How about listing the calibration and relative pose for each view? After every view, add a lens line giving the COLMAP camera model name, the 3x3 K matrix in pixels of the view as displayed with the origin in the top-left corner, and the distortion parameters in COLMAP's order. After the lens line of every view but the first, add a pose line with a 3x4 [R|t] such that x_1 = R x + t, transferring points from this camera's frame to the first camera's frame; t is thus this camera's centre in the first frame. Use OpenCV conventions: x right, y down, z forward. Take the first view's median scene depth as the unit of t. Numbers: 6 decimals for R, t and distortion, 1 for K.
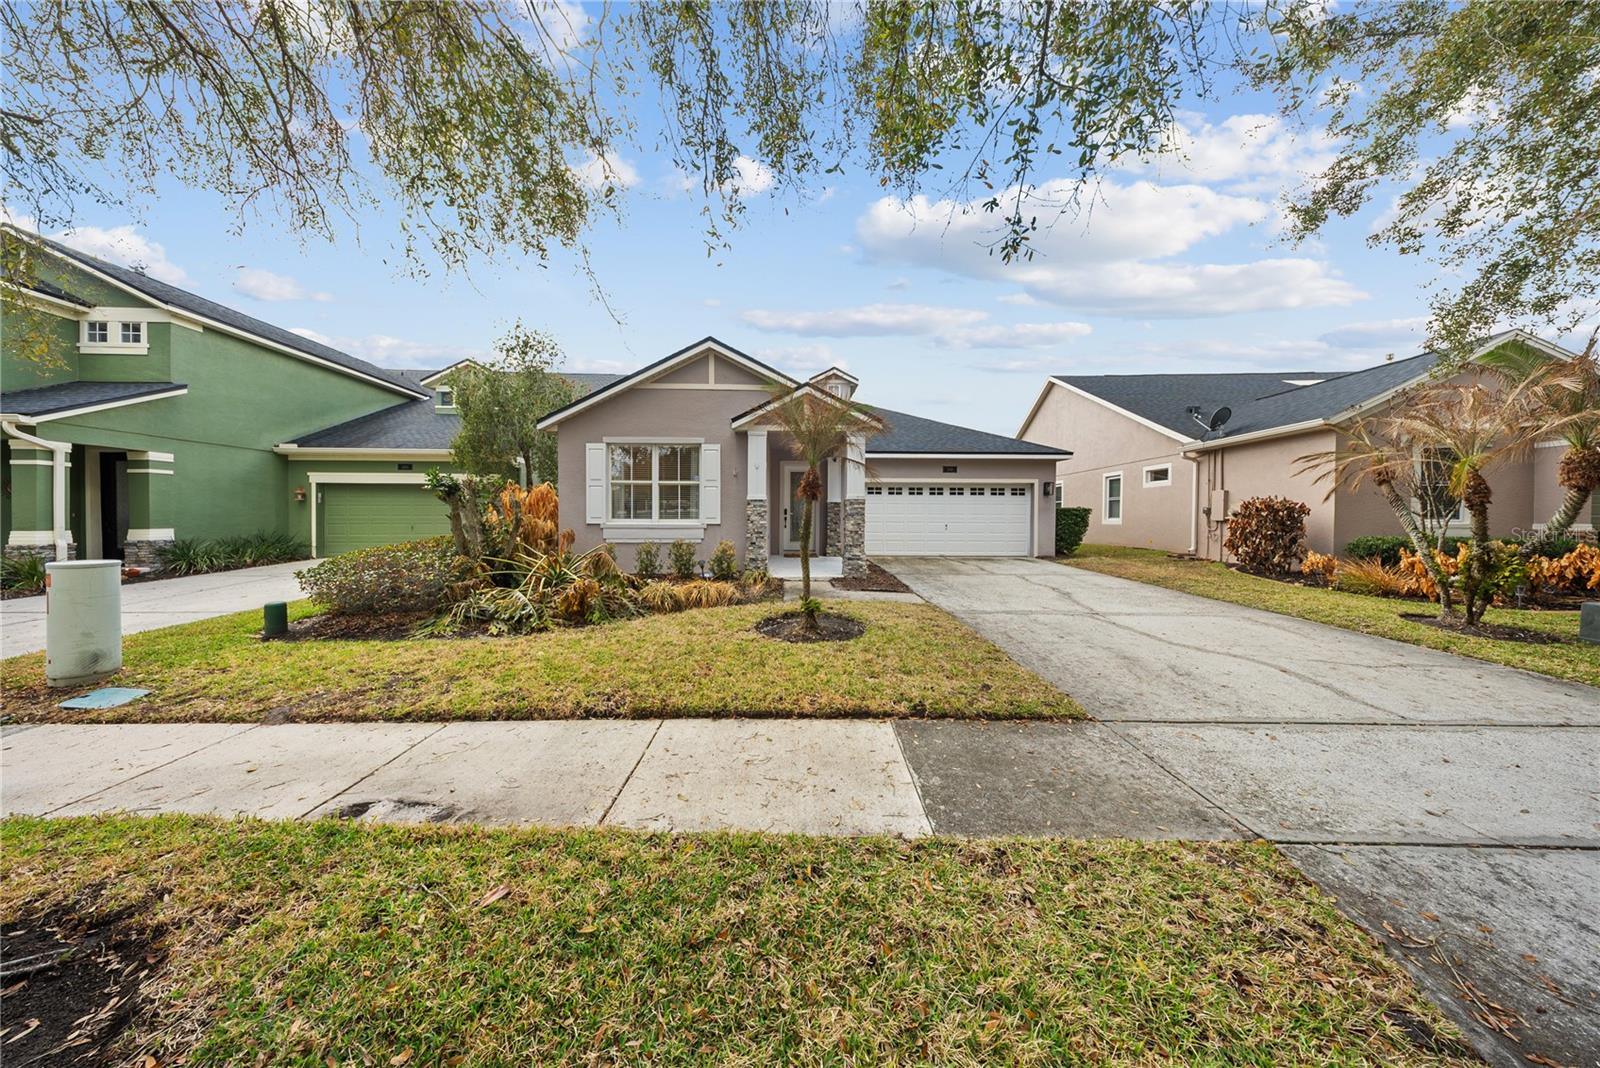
lens RADIAL K [[475.0, 0, 798.9], [0, 475.0, 513.4], [0, 0, 1]] dist [0.007410, -0.003417]
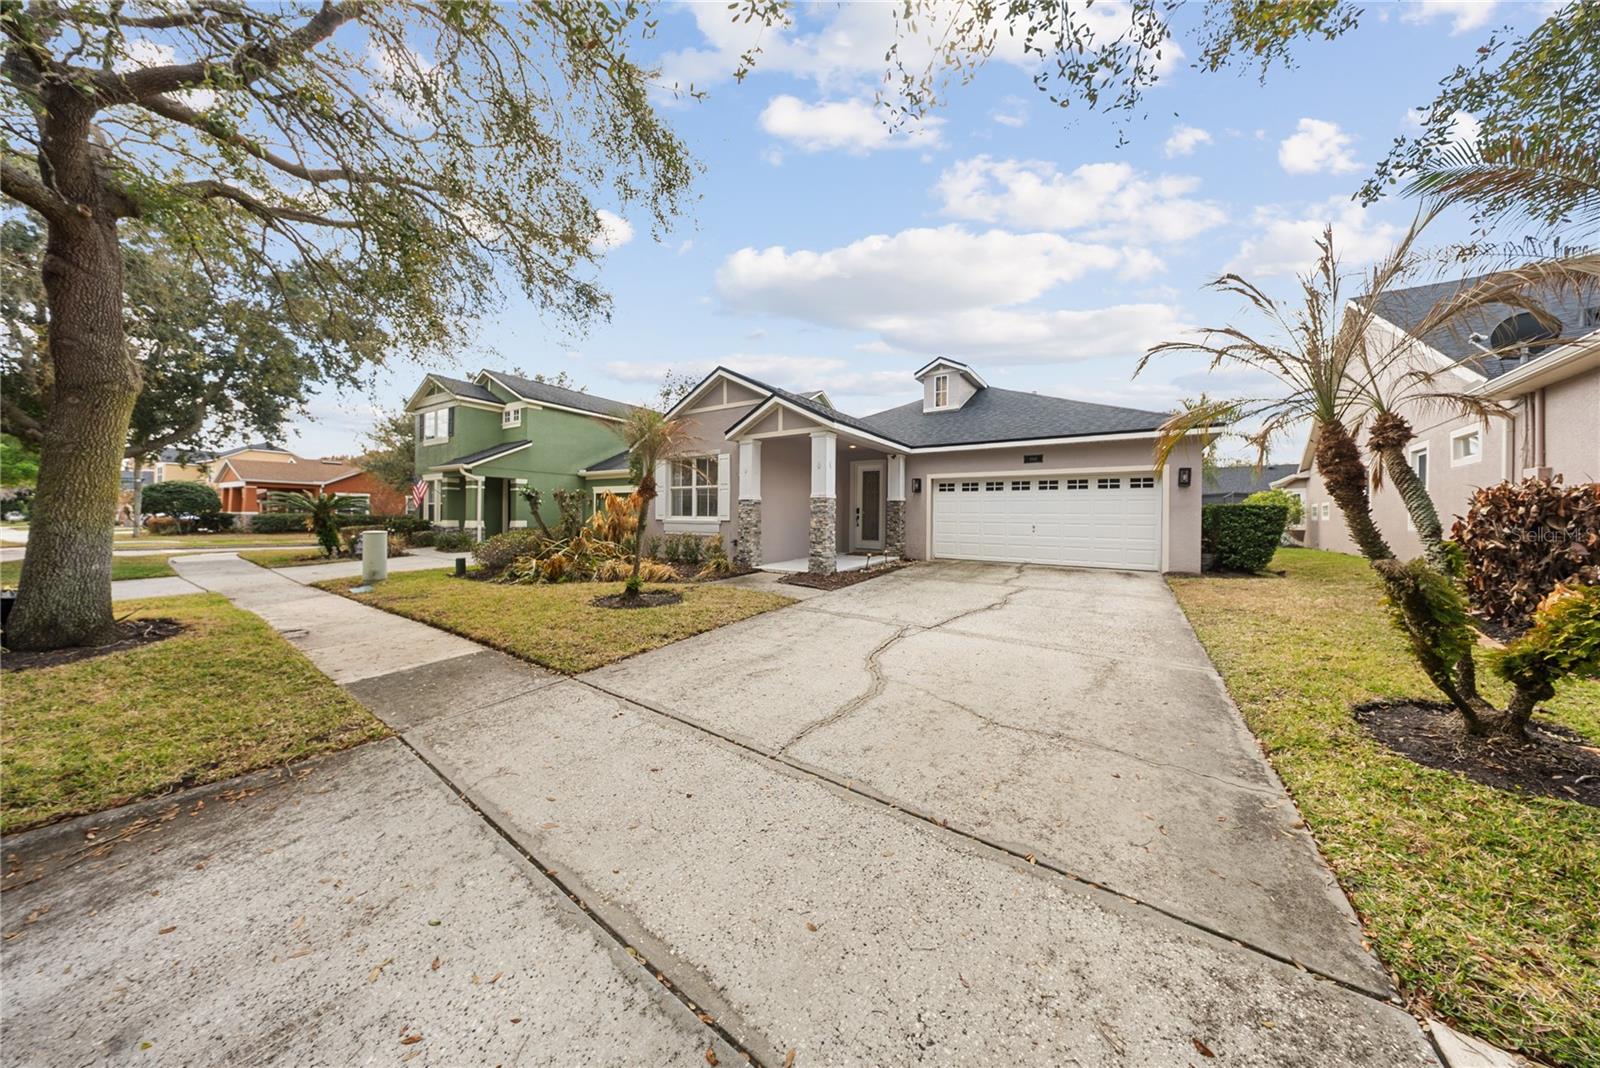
lens RADIAL K [[475.0, 0, 798.9], [0, 475.0, 513.4], [0, 0, 1]] dist [0.007410, -0.003417]
pose [[0.819874, 0.001112, -0.572543, 0.592236], [-0.000752, 0.999999, 0.000866, 0.002567], [0.572543, -0.000280, 0.819874, 0.106607]]
